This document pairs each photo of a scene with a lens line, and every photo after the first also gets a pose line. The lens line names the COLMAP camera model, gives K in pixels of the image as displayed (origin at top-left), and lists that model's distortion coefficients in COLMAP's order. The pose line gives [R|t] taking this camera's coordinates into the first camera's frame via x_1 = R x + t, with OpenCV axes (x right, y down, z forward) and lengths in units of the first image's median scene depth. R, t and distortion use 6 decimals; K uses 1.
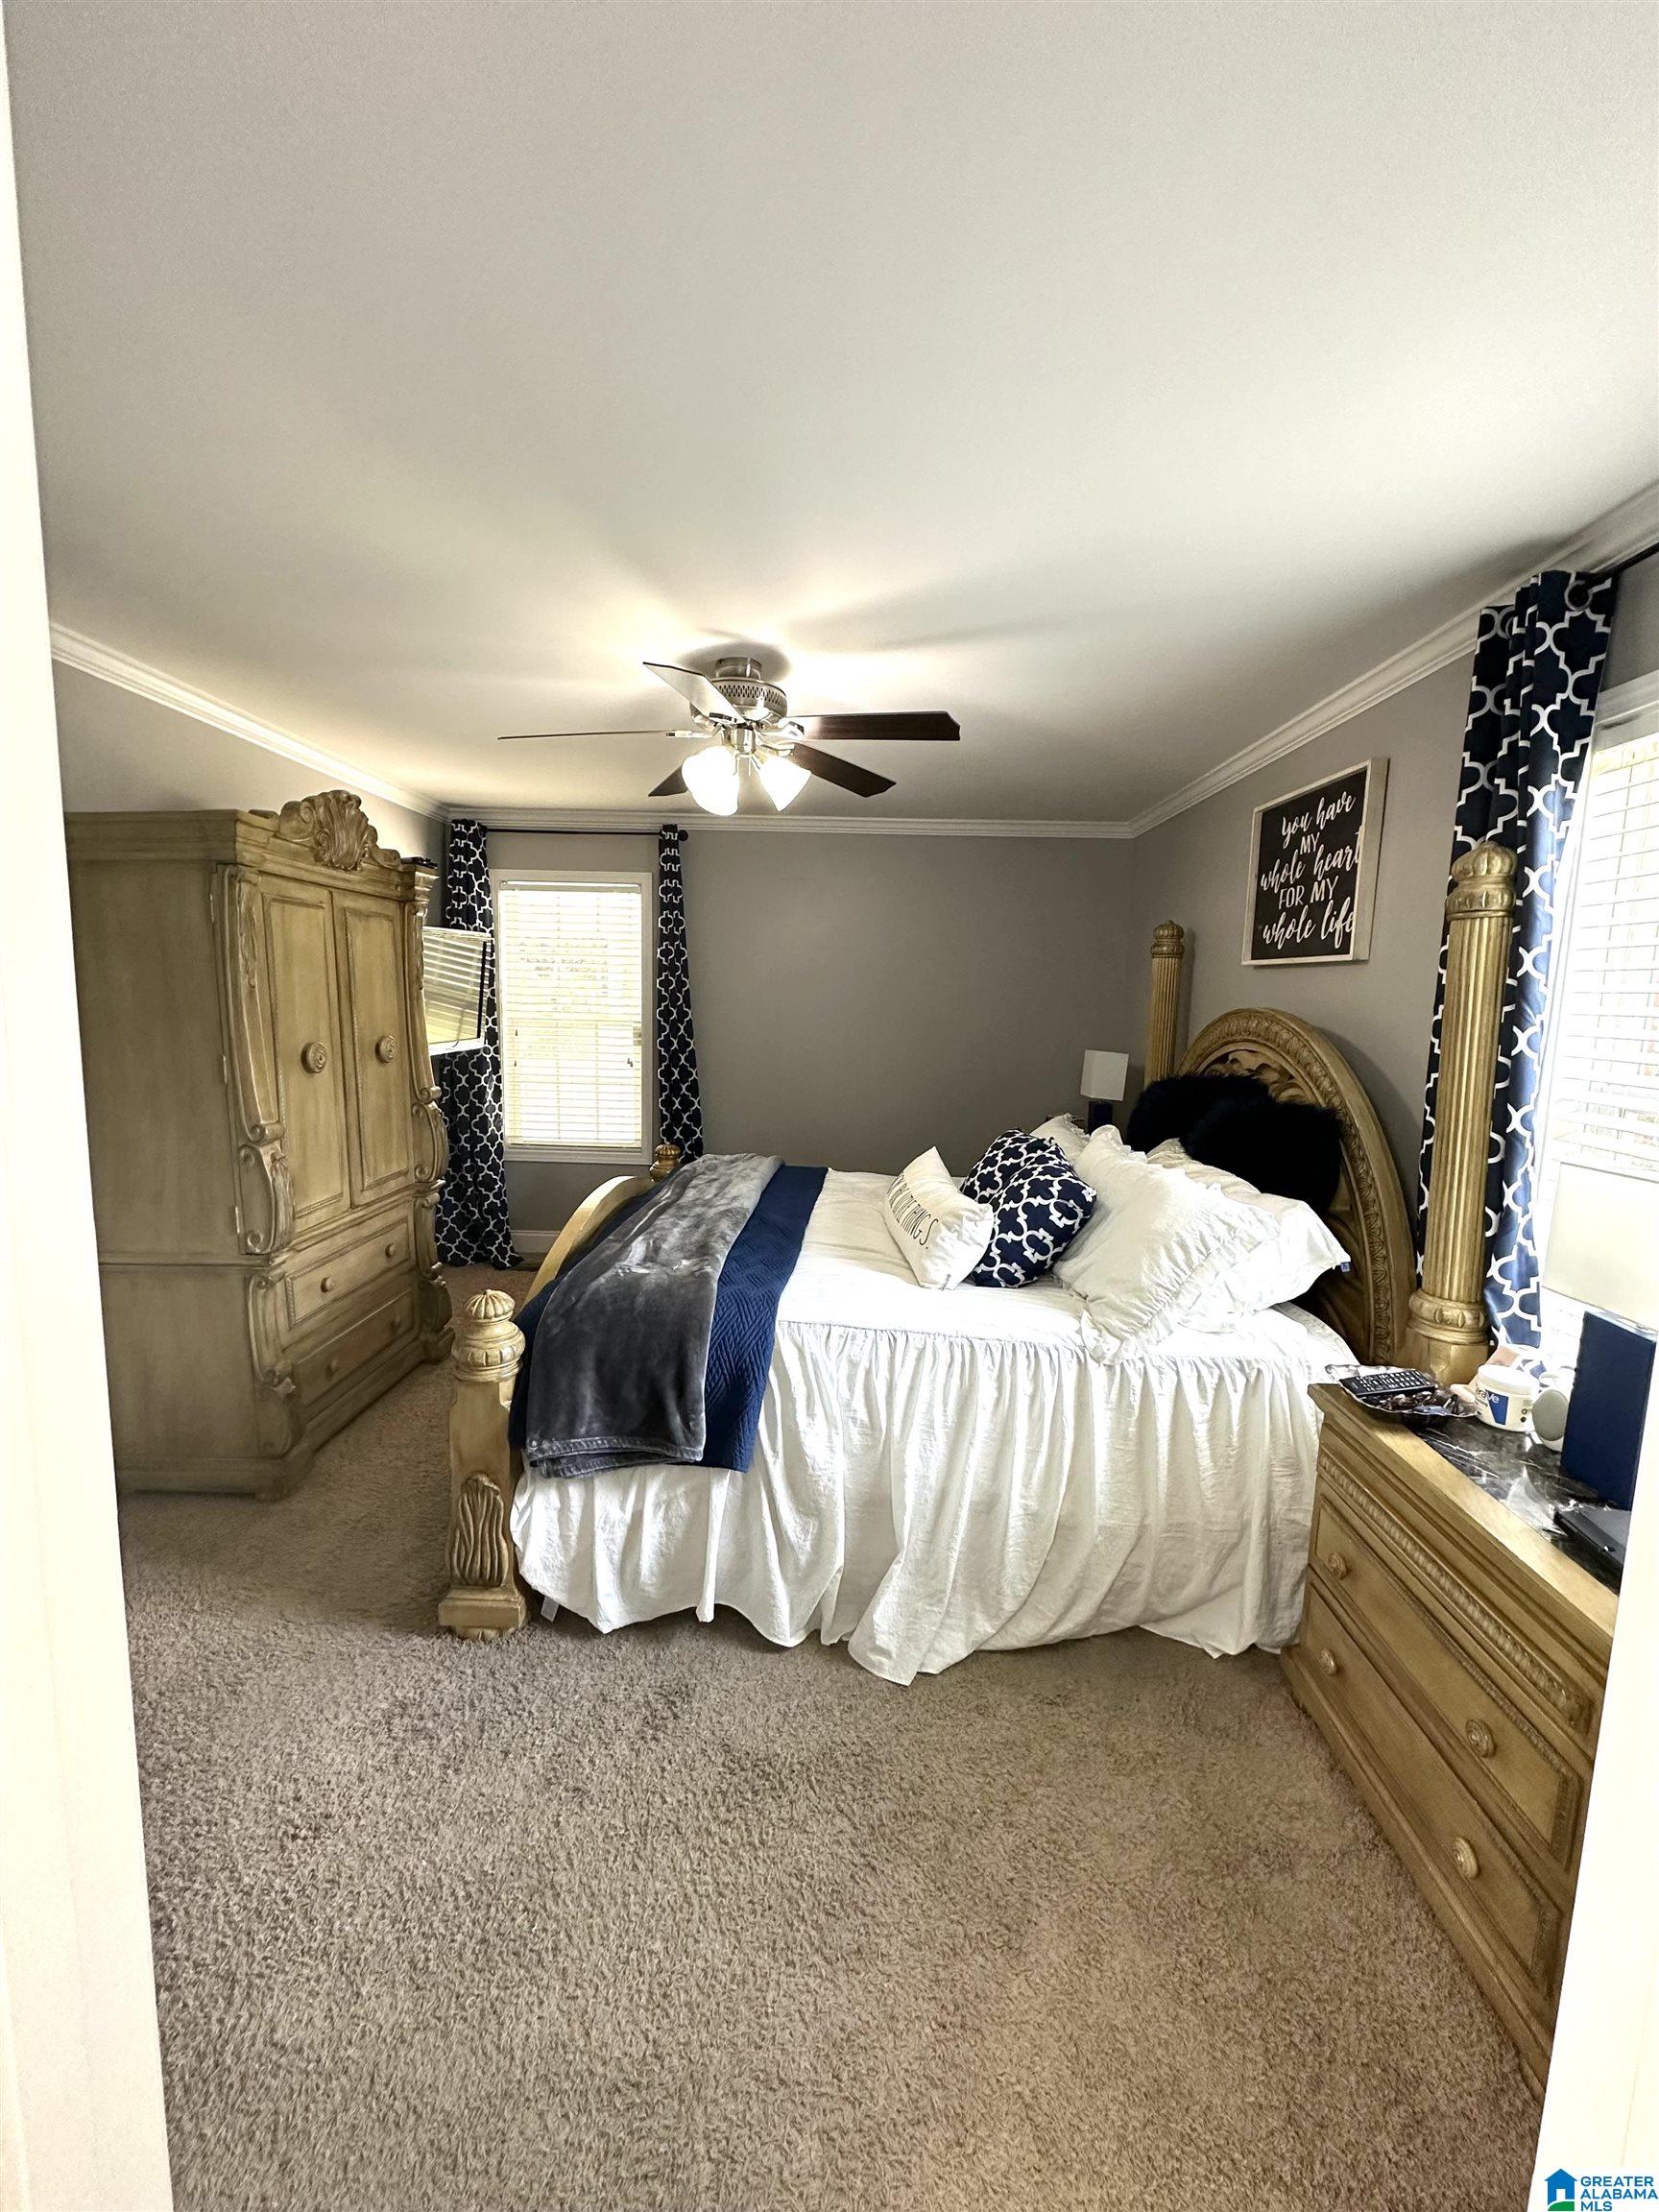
lens RADIAL K [[878.8, 0, 830.2], [0, 878.8, 1104.8], [0, 0, 1]] dist [-0.001220, 0.000013]
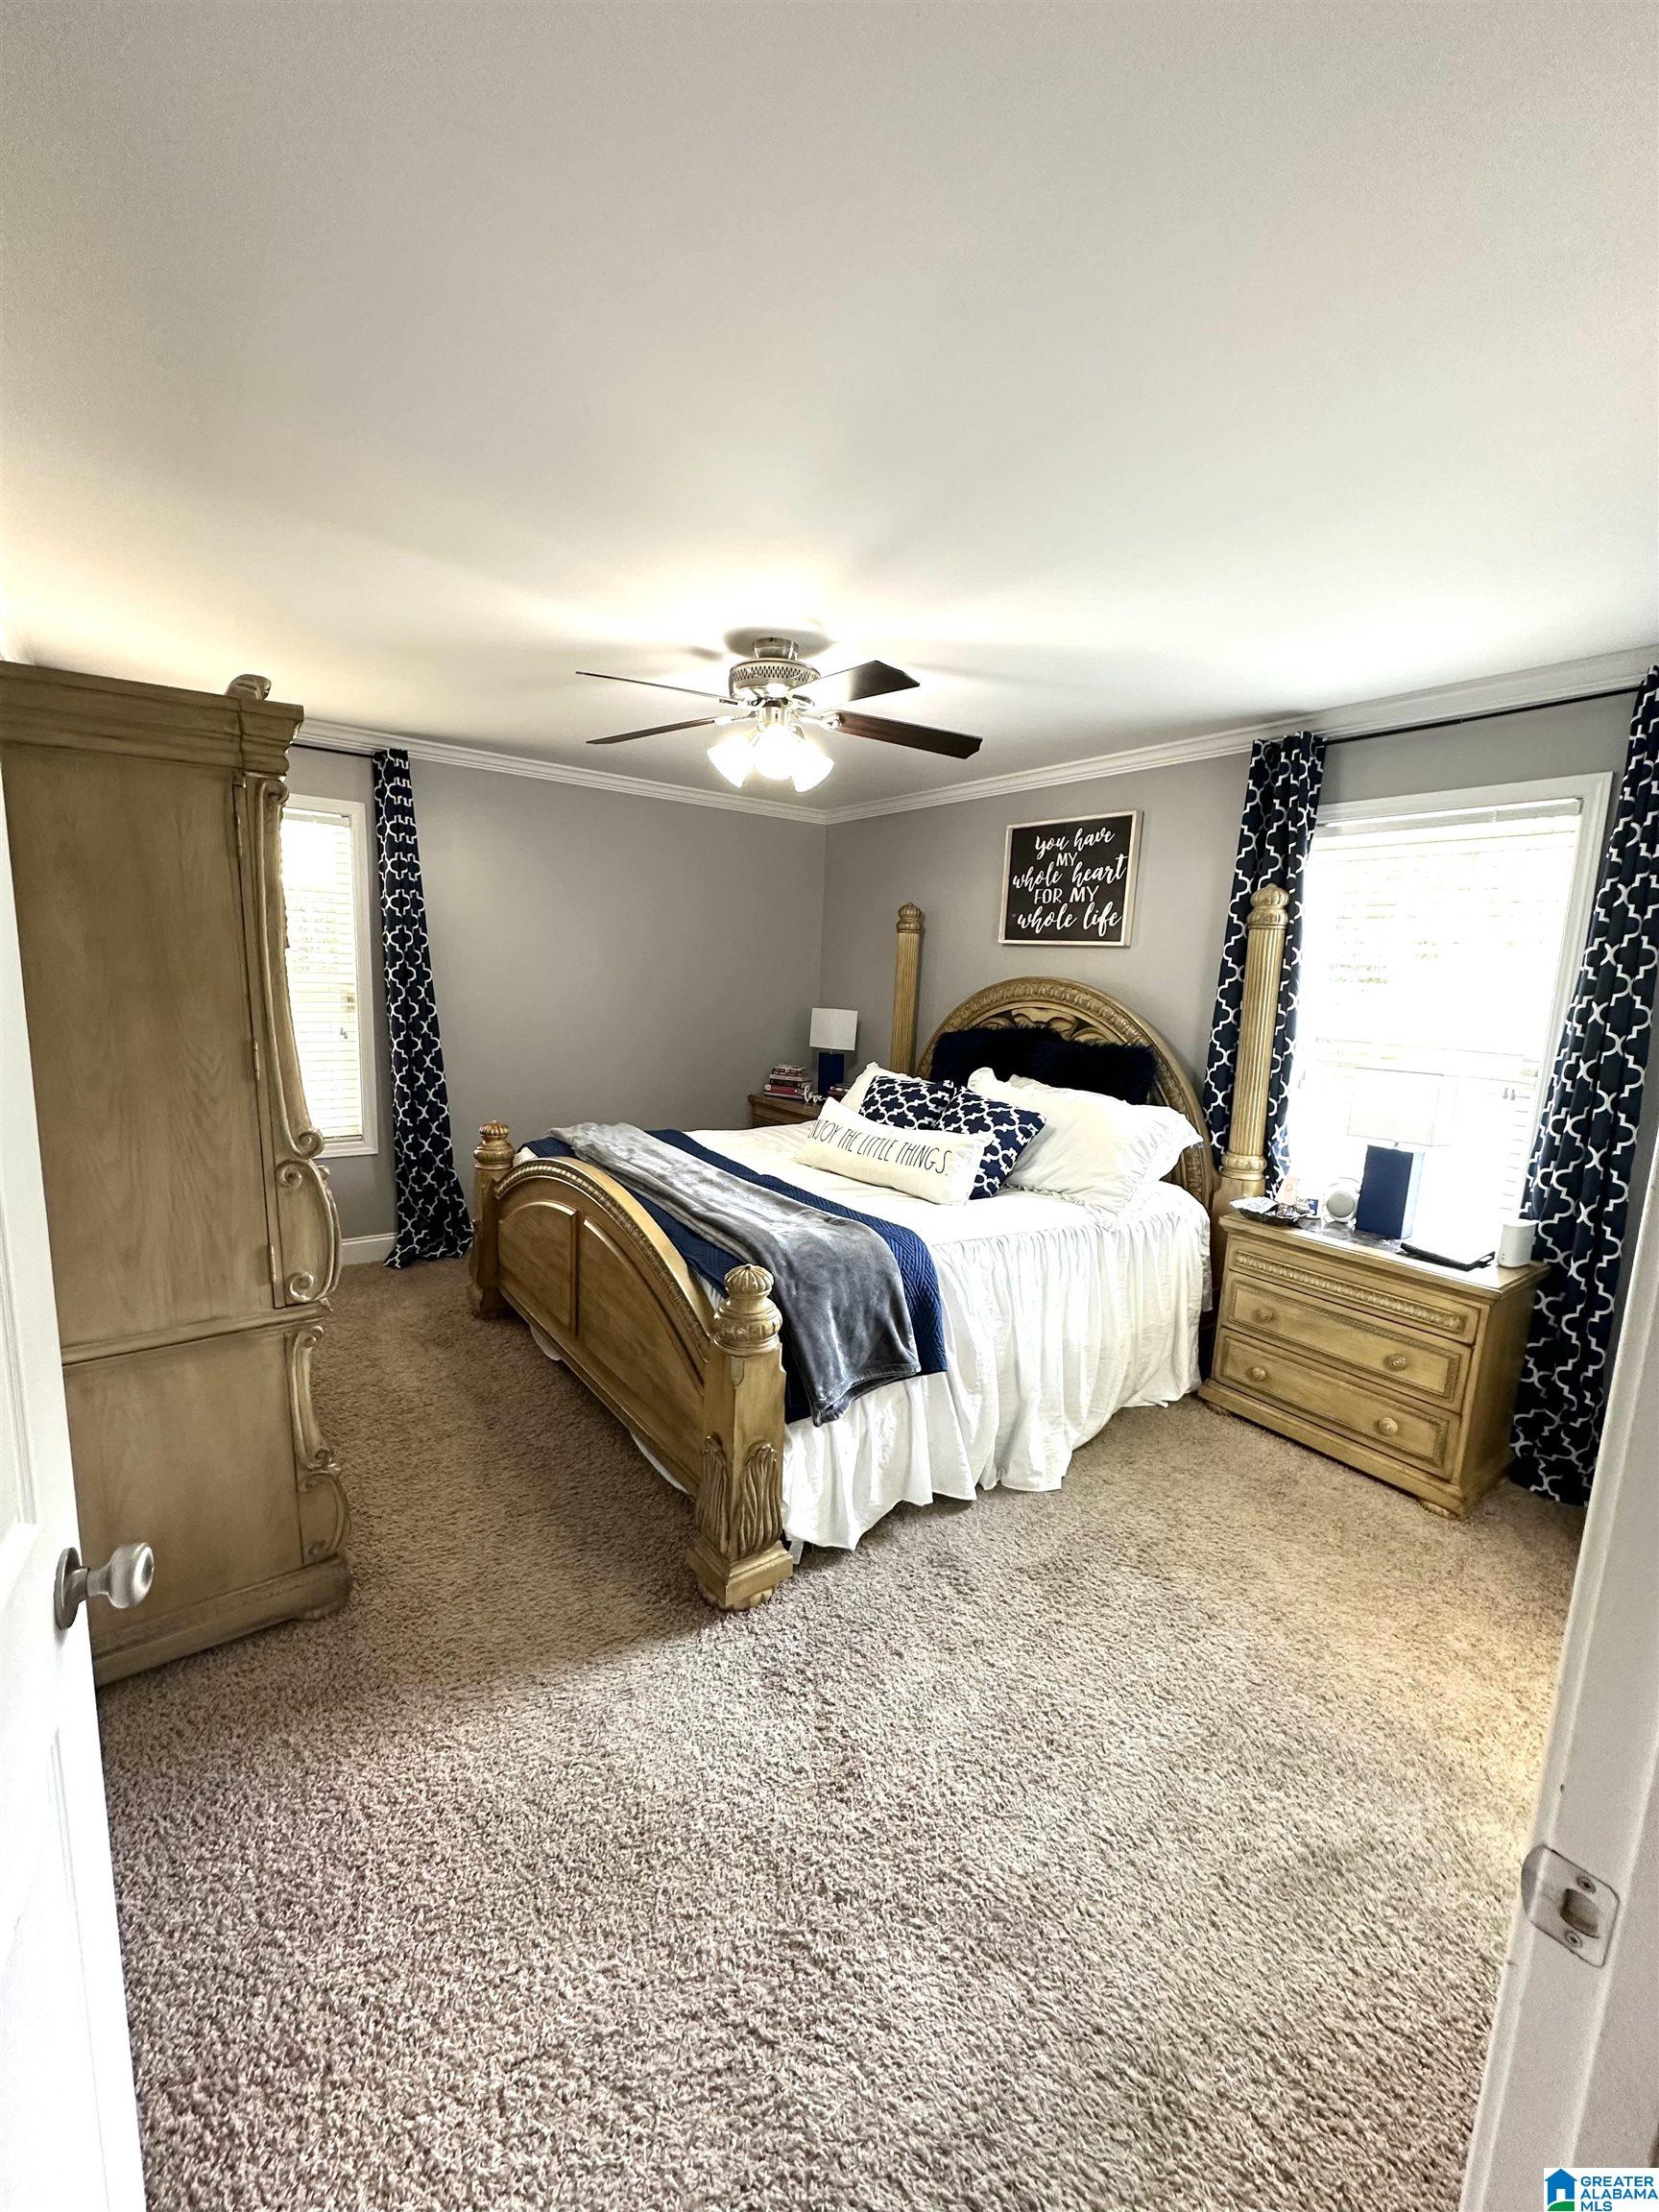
lens RADIAL K [[878.8, 0, 829.2], [0, 878.8, 1106.5], [0, 0, 1]] dist [-0.001220, 0.000013]
pose [[0.787373, -0.086948, 0.610314, -0.770358], [0.053293, 0.995898, 0.073126, -0.031348], [-0.614169, -0.025052, 0.788777, 0.135172]]
